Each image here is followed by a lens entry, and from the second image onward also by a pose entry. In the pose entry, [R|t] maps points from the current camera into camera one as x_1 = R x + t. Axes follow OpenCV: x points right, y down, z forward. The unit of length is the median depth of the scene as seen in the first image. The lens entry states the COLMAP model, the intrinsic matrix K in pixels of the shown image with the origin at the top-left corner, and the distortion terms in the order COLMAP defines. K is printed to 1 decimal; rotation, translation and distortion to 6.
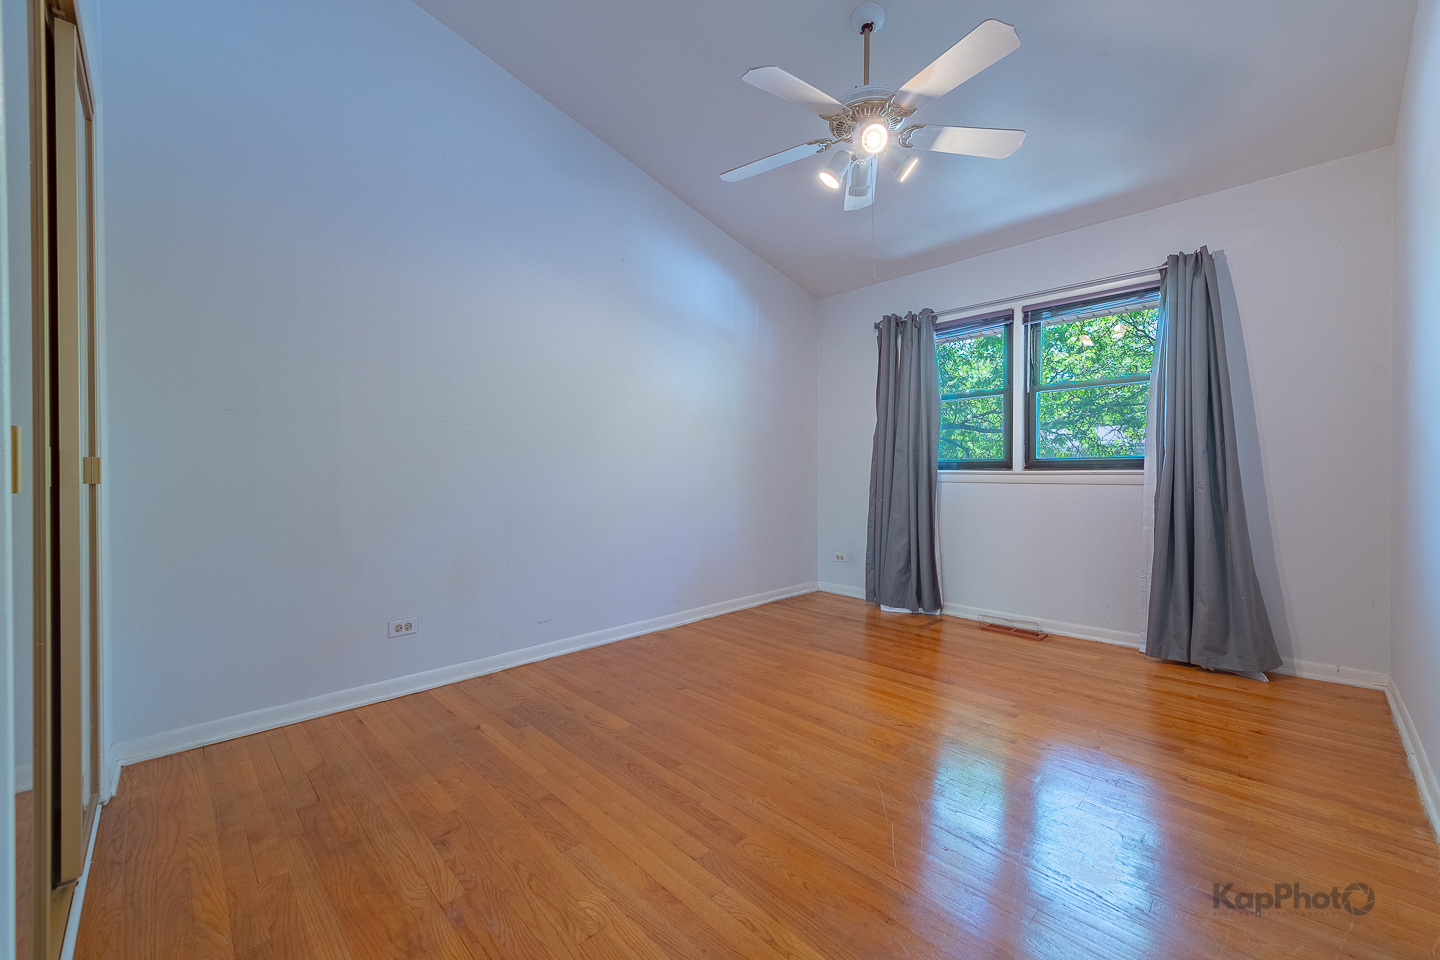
lens RADIAL K [[595.3, 0, 732.1], [0, 595.3, 476.0], [0, 0, 1]] dist [0.009115, -0.000432]
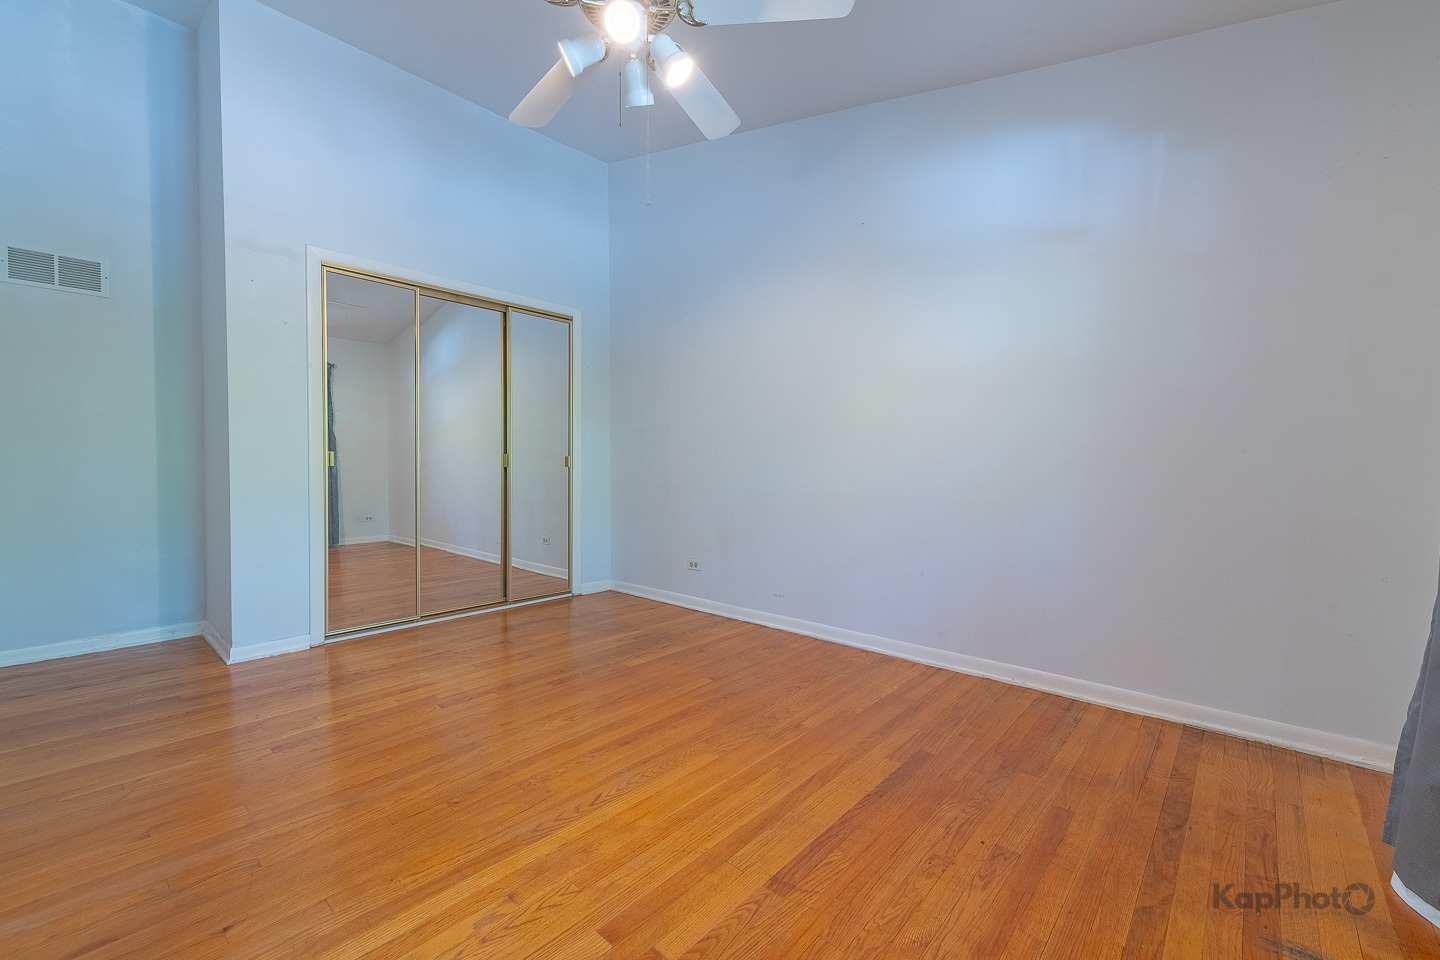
lens RADIAL K [[569.4, 0, 713.4], [0, 569.4, 484.0], [0, 0, 1]] dist [-0.000069, -0.000087]
pose [[0.042714, 0.038841, -0.998332, 0.819439], [-0.014105, 0.999168, 0.038270, -0.004159], [0.998988, 0.012447, 0.043226, 0.919866]]
